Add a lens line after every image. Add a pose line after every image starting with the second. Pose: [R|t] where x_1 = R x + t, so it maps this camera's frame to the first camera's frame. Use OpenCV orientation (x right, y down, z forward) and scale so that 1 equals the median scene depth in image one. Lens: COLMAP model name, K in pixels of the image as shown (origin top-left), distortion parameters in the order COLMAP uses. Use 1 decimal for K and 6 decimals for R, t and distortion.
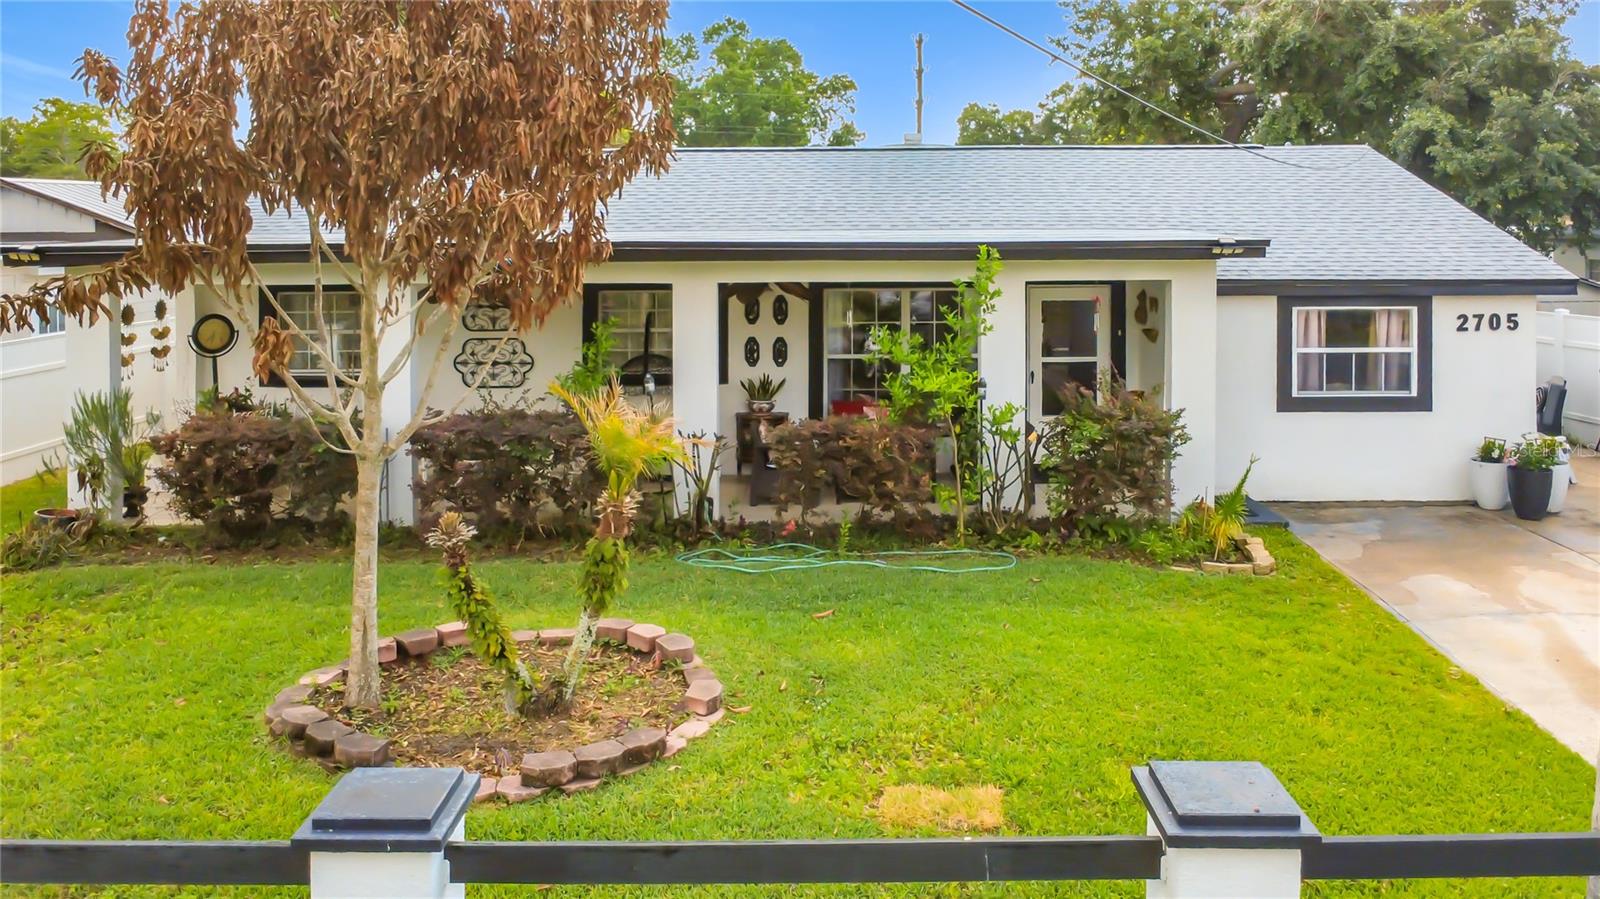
lens RADIAL K [[1242.1, 0, 800.0], [0, 1242.1, 449.5], [0, 0, 1]] dist [-0.002497, 0.000241]
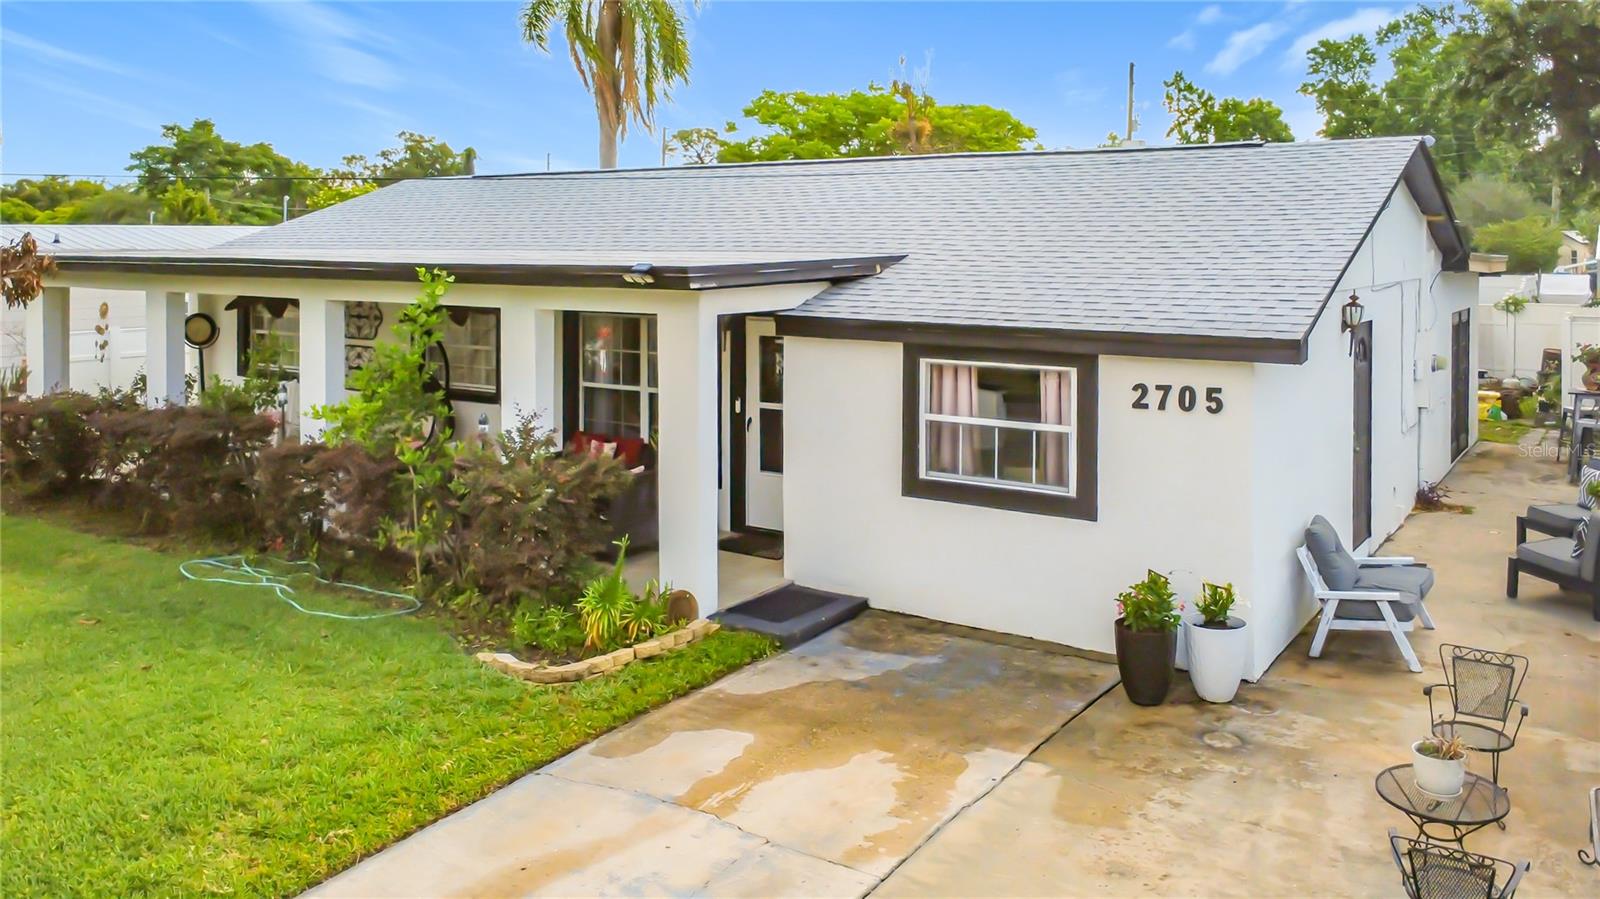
lens RADIAL K [[1242.1, 0, 800.0], [0, 1242.1, 449.5], [0, 0, 1]] dist [-0.002497, 0.000241]
pose [[0.830606, 0.098740, -0.548036, 0.752449], [-0.107651, 0.994061, 0.015943, -0.064177], [0.546355, 0.045754, 0.836303, 0.336061]]
